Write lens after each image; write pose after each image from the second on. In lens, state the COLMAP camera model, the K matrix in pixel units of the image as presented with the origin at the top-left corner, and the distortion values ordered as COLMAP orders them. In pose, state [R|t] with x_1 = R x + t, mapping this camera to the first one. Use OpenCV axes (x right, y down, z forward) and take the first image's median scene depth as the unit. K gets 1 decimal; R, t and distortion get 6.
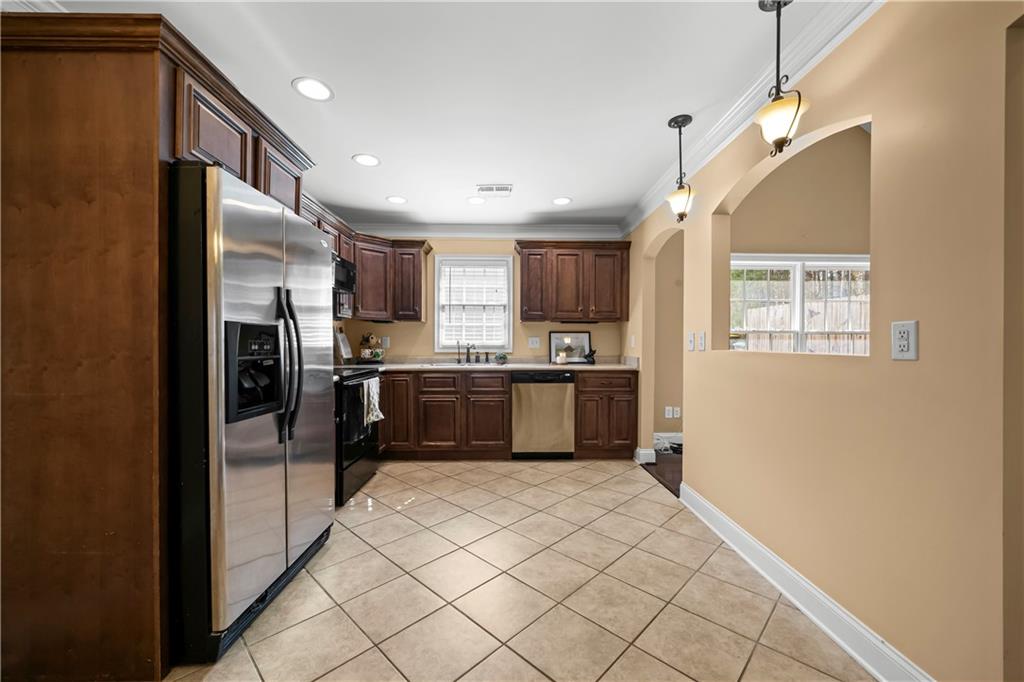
lens RADIAL K [[401.6, 0, 511.6], [0, 401.6, 345.4], [0, 0, 1]] dist [0.000739, -0.000027]
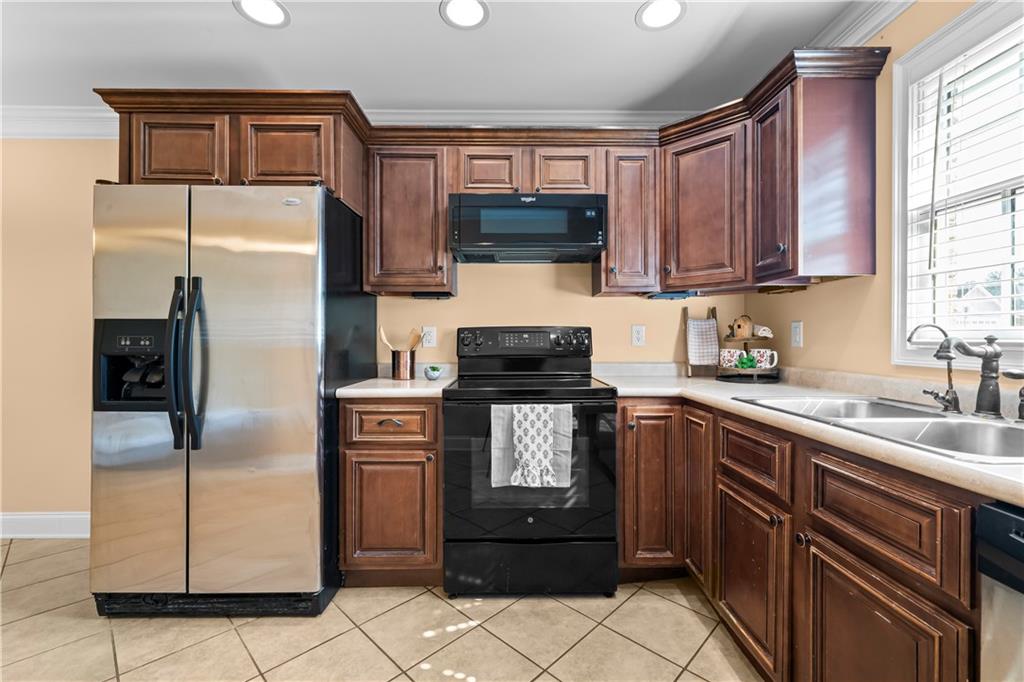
lens RADIAL K [[430.7, 0, 514.5], [0, 430.7, 338.9], [0, 0, 1]] dist [-0.002682, -0.000036]
pose [[0.001119, 0.001040, -0.999999, 0.177528], [-0.002507, 0.999996, 0.001037, -0.003229], [0.999996, 0.002506, 0.001122, 0.789131]]
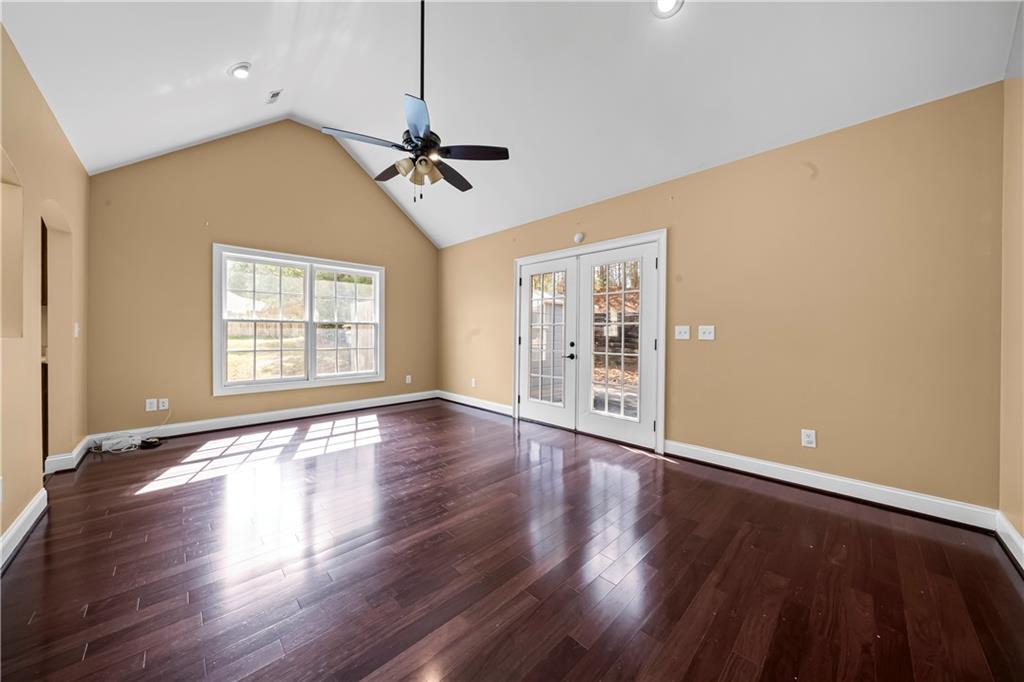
lens RADIAL K [[351.5, 0, 516.1], [0, 351.5, 335.3], [0, 0, 1]] dist [-0.009674, -0.000074]
pose [[0.723895, -0.003998, 0.689899, 0.517845], [0.001767, 0.999991, 0.003941, 0.003276], [-0.689908, -0.001634, 0.723895, -0.194435]]
